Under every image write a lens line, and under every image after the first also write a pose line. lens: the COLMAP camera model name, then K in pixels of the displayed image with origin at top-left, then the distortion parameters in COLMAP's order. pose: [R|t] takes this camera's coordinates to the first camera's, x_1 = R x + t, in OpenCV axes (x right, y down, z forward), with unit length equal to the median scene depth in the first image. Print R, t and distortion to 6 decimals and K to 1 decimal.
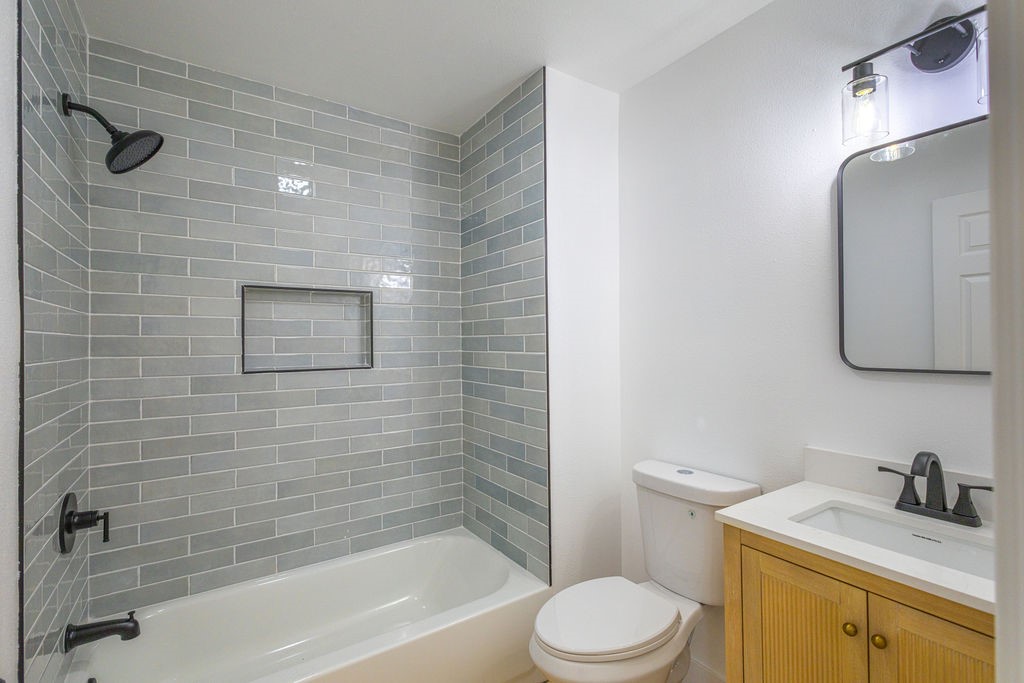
lens RADIAL K [[463.6, 0, 518.5], [0, 463.6, 339.3], [0, 0, 1]] dist [0.011148, -0.003858]
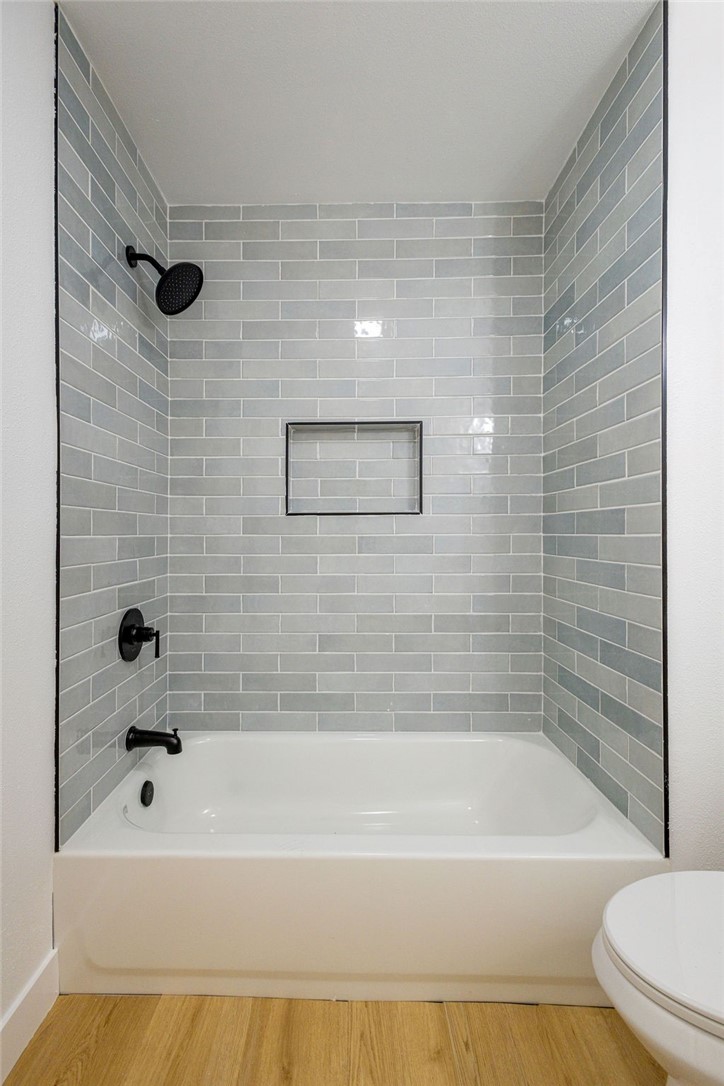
lens RADIAL K [[491.7, 0, 353.4], [0, 491.7, 540.0], [0, 0, 1]] dist [0.011148, -0.003858]
pose [[0.823173, 0.007448, -0.567742, 0.107780], [0.001328, 0.999886, 0.015043, 0.125129], [0.567789, -0.013137, 0.823069, 0.280345]]
